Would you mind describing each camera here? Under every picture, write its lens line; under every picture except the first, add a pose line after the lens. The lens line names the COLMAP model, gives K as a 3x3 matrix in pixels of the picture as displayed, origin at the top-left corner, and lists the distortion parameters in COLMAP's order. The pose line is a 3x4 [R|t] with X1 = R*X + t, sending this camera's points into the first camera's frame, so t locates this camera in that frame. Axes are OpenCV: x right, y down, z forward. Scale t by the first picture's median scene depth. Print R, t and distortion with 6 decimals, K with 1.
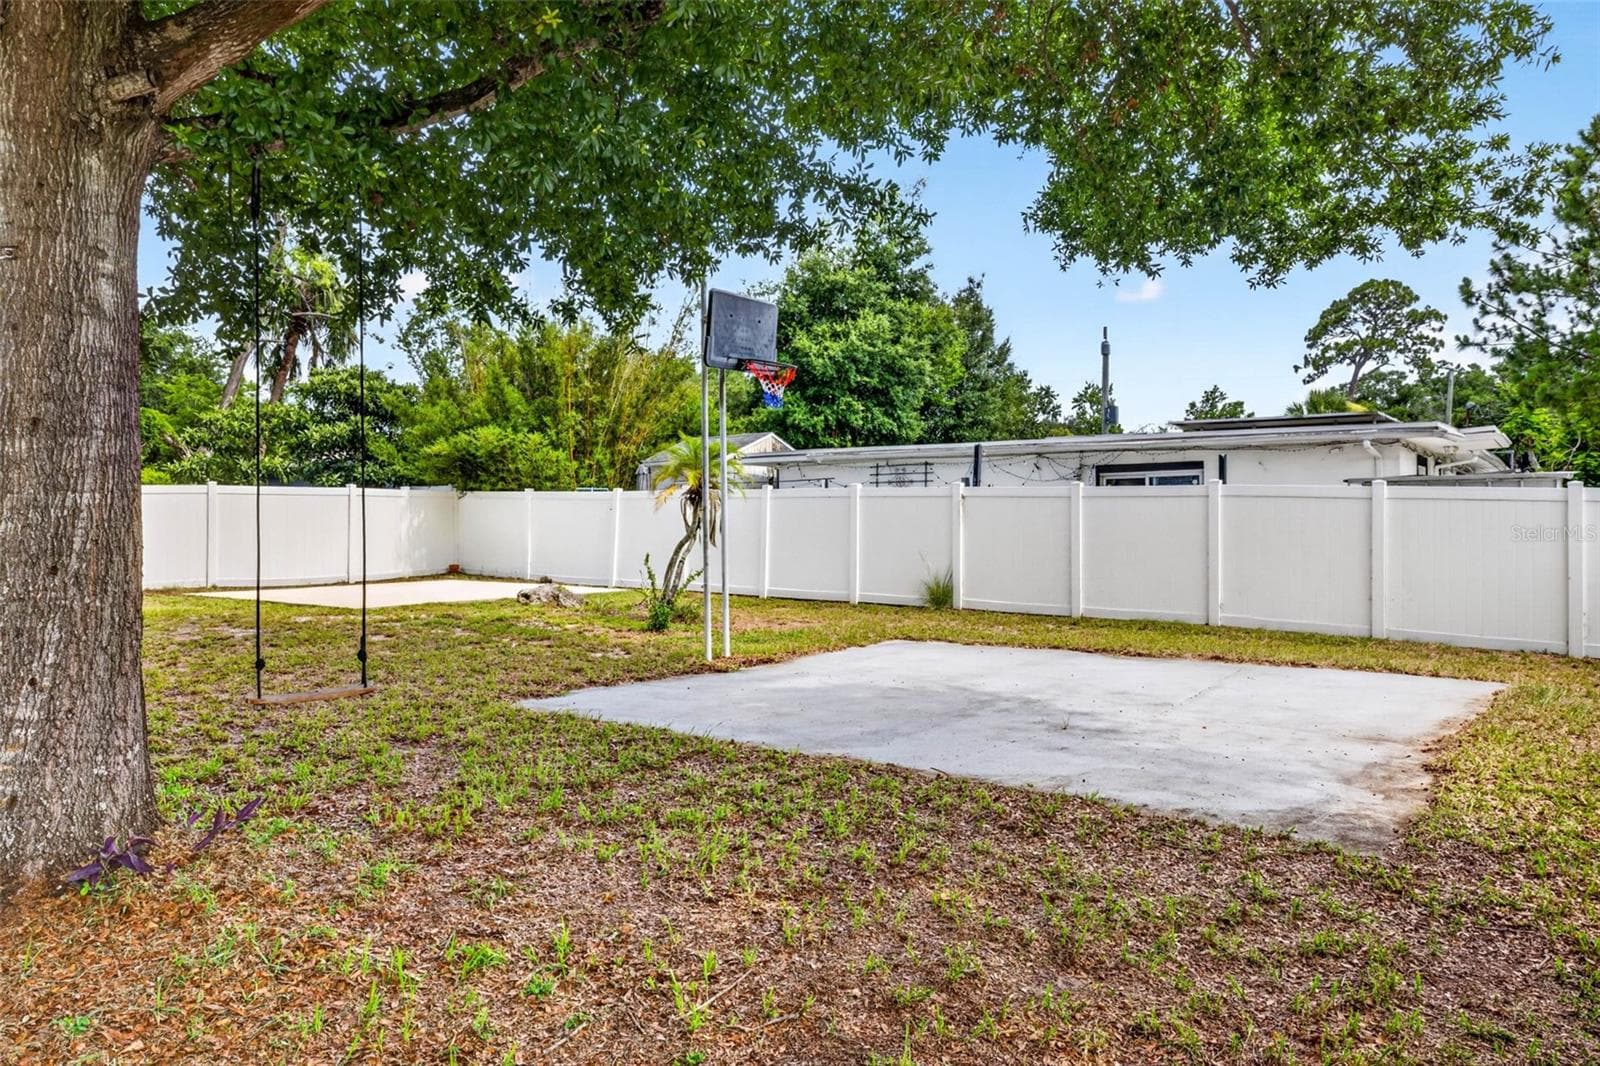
lens RADIAL K [[1305.2, 0, 898.9], [0, 1305.2, 531.4], [0, 0, 1]] dist [0.029633, -0.082875]
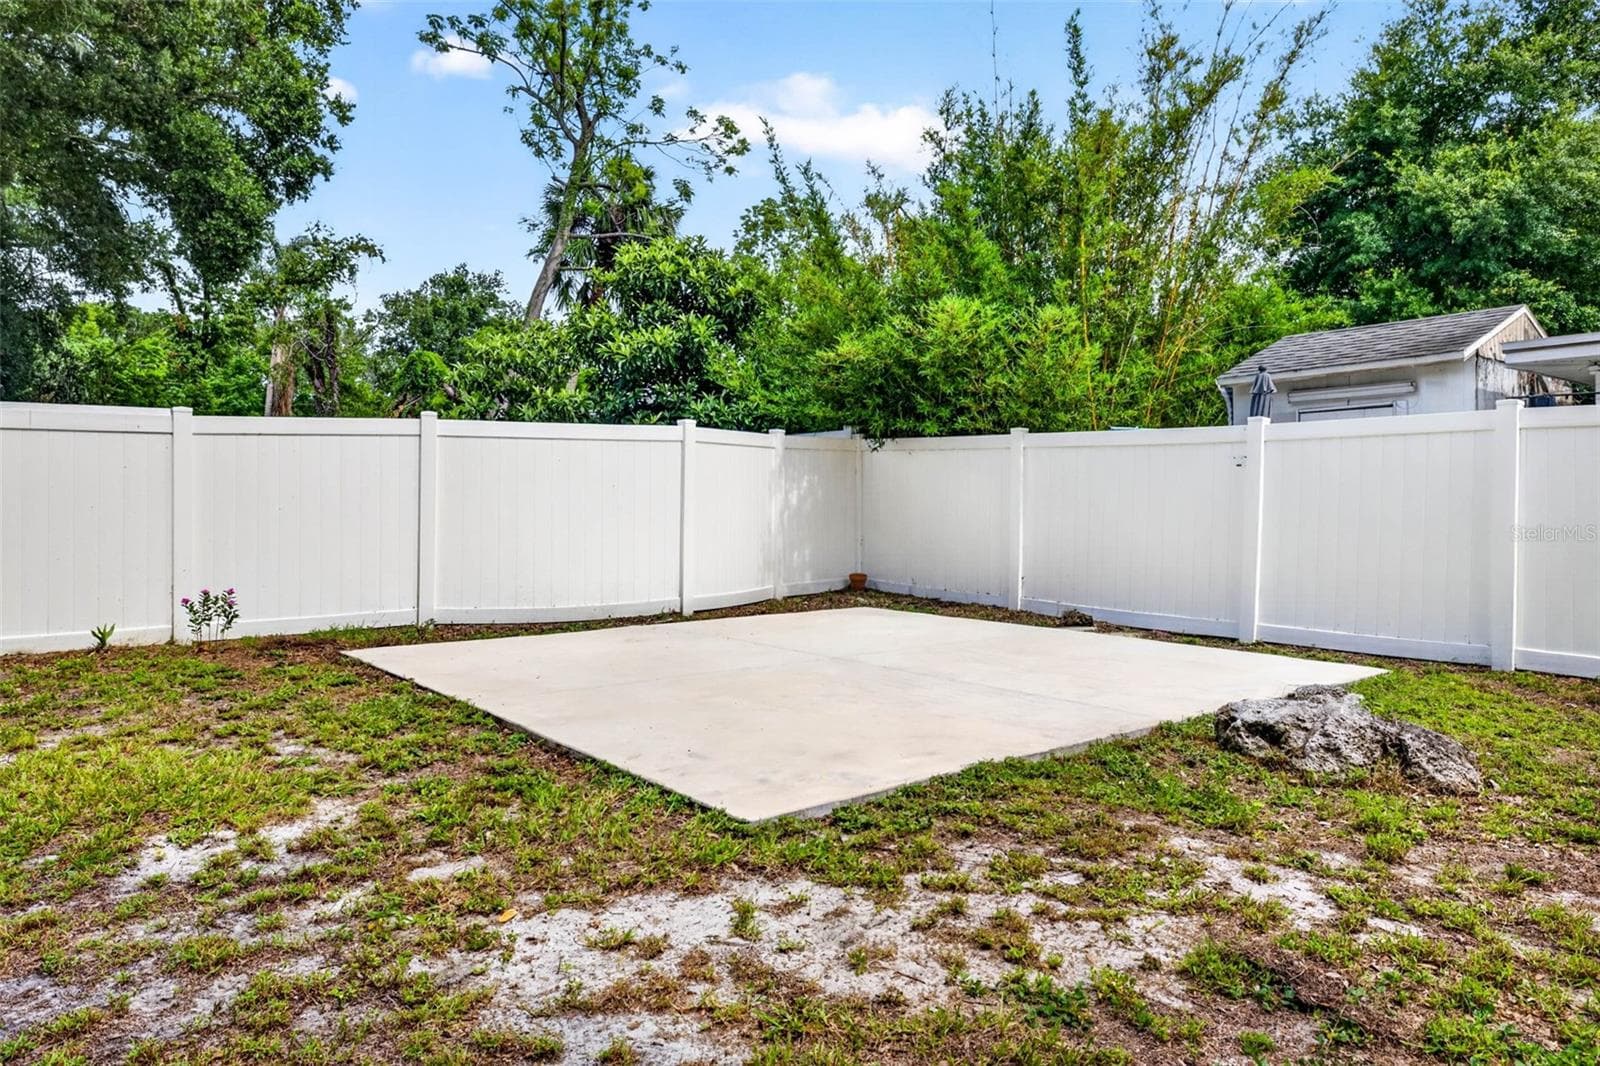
lens RADIAL K [[1184.0, 0, 827.8], [0, 1184.0, 493.9], [0, 0, 1]] dist [0.006432, 0.001467]
pose [[0.968287, 0.002183, -0.249832, -0.229031], [-0.005544, 0.999903, -0.012747, -0.001501], [0.249780, 0.013728, 0.968205, 0.519864]]
